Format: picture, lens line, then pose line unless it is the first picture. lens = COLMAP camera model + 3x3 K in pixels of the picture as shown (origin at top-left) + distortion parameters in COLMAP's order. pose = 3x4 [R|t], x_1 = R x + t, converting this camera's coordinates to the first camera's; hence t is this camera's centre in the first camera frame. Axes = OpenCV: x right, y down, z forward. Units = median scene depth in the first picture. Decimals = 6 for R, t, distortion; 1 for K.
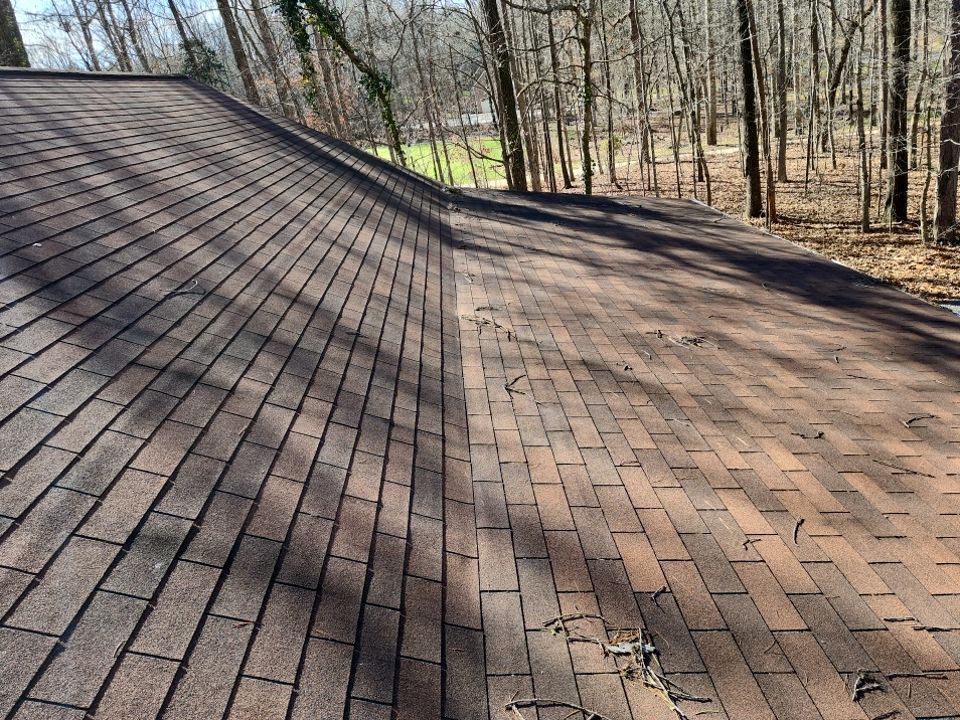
lens RADIAL K [[656.0, 0, 480.0], [0, 656.0, 360.0], [0, 0, 1]] dist [0.071478, -0.058894]
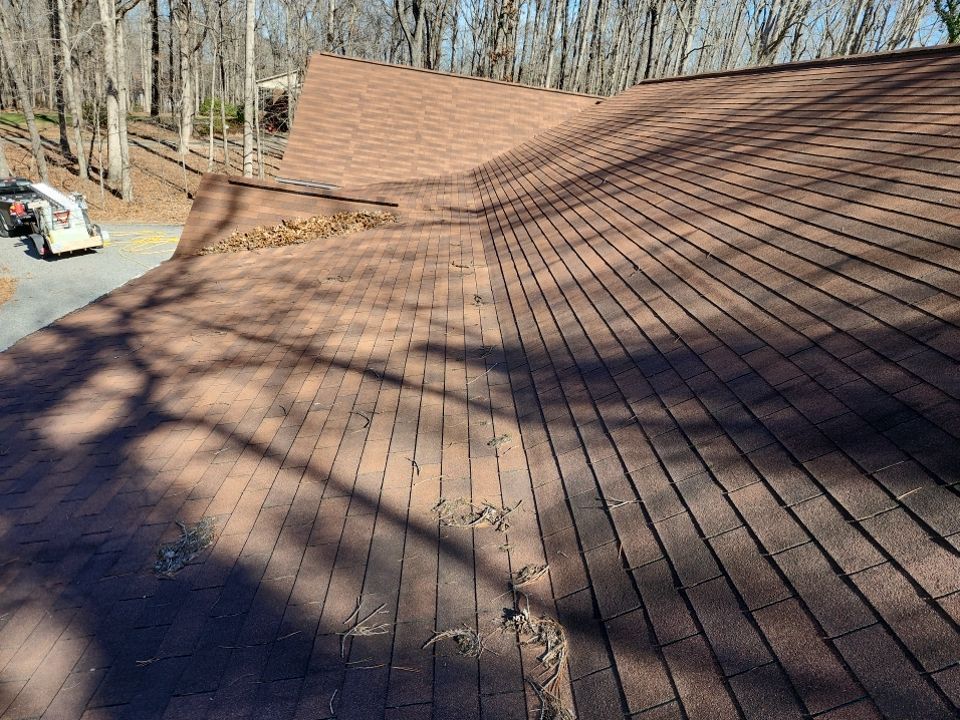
lens RADIAL K [[656.0, 0, 480.0], [0, 656.0, 360.0], [0, 0, 1]] dist [0.071478, -0.058894]
pose [[-0.997380, 0.053793, 0.048368, -0.063078], [0.072310, 0.721838, 0.688274, -0.744962], [0.002110, 0.689968, -0.723837, 1.821912]]
